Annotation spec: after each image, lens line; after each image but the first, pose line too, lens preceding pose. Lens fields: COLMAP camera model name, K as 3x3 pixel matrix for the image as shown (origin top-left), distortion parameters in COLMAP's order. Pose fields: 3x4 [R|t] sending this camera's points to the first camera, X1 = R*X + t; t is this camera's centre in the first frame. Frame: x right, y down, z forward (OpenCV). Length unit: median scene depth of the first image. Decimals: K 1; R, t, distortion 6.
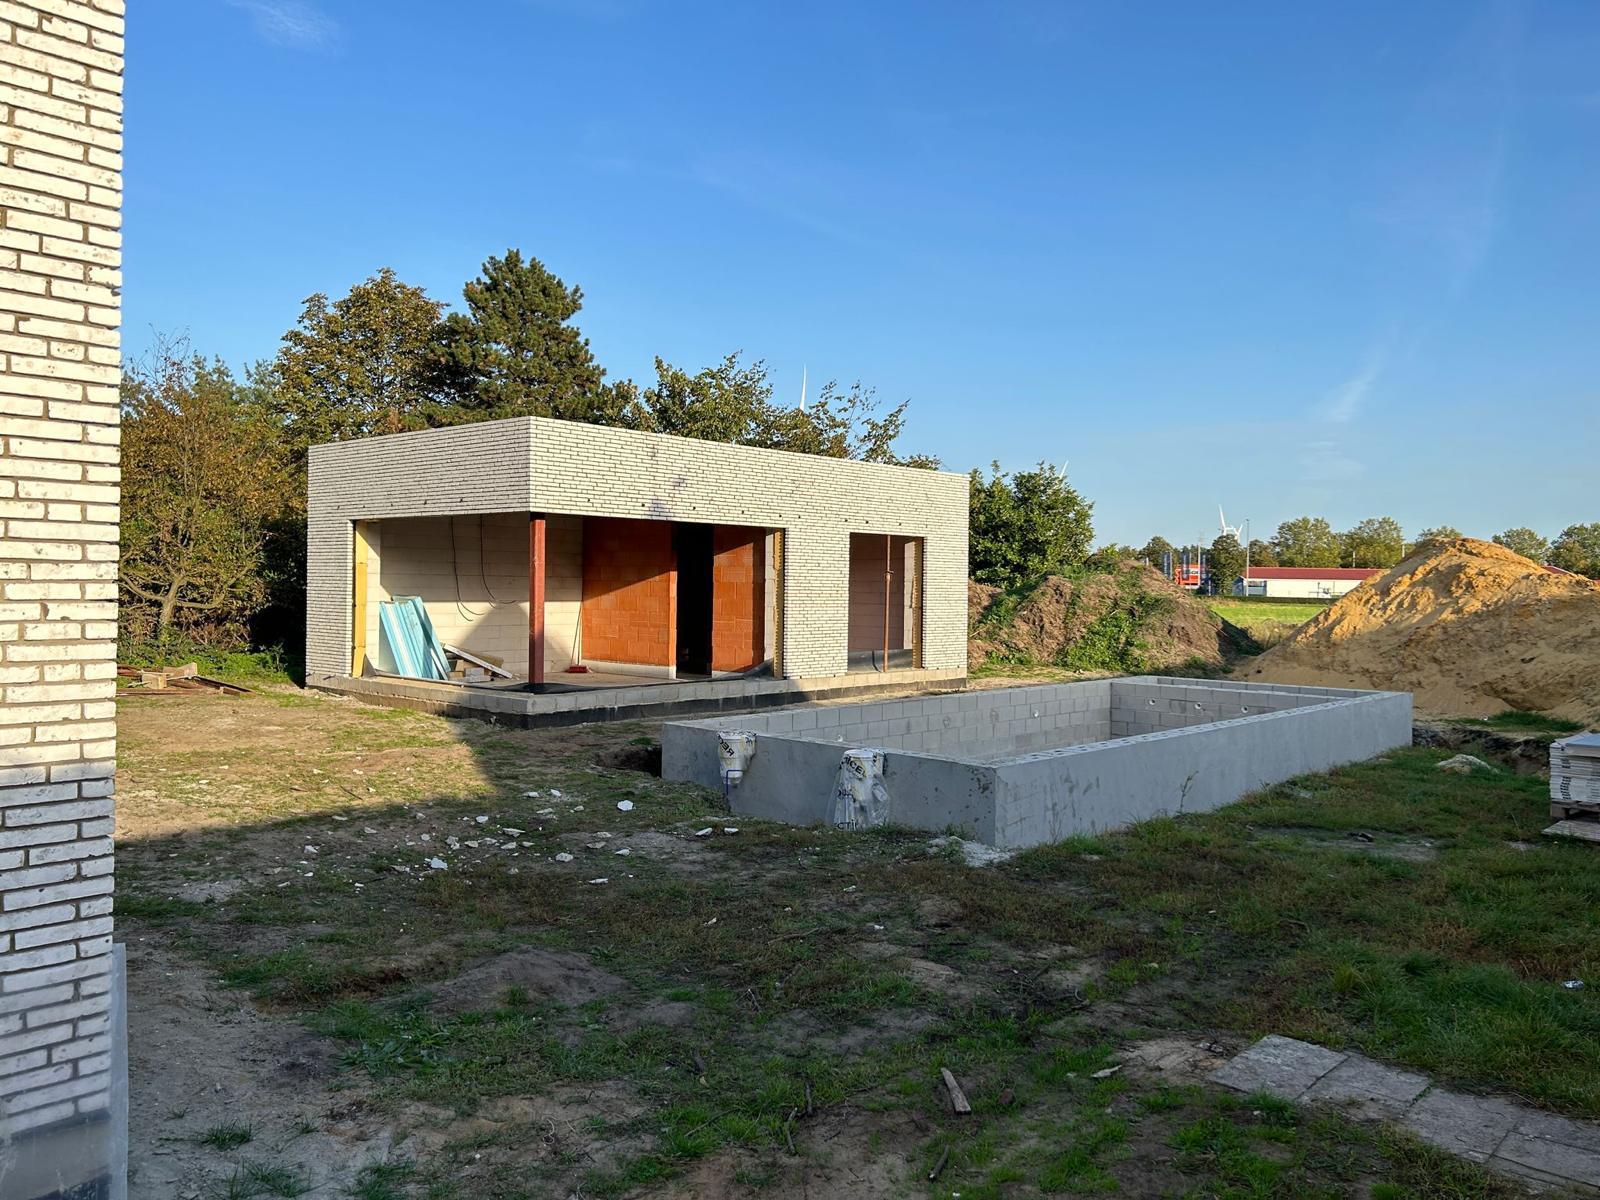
lens RADIAL K [[1216.5, 0, 800.0], [0, 1216.5, 600.0], [0, 0, 1]] dist [0.062678, -0.063782]
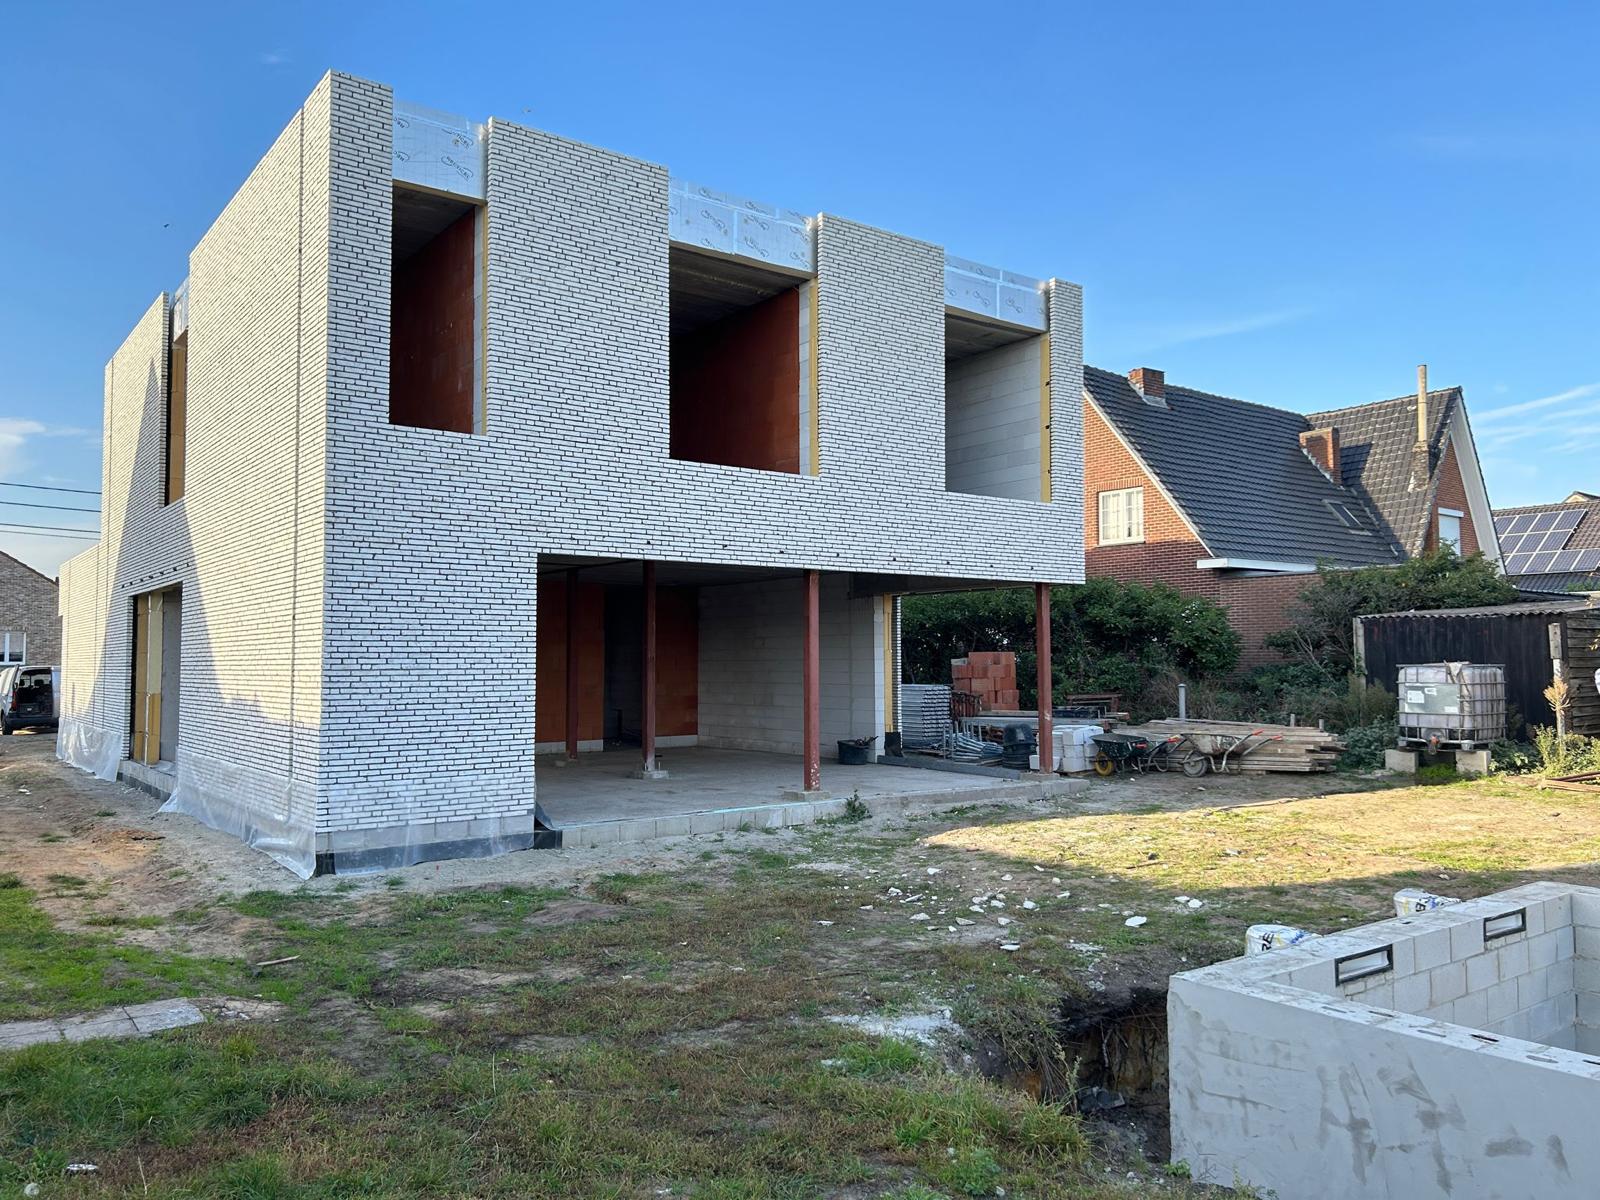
lens RADIAL K [[1216.5, 0, 800.0], [0, 1216.5, 600.0], [0, 0, 1]] dist [0.062678, -0.063782]
pose [[-0.198039, -0.068549, -0.977794, 1.272346], [-0.014060, 0.997648, -0.067094, 0.003840], [0.980093, 0.000461, -0.198537, 1.544317]]
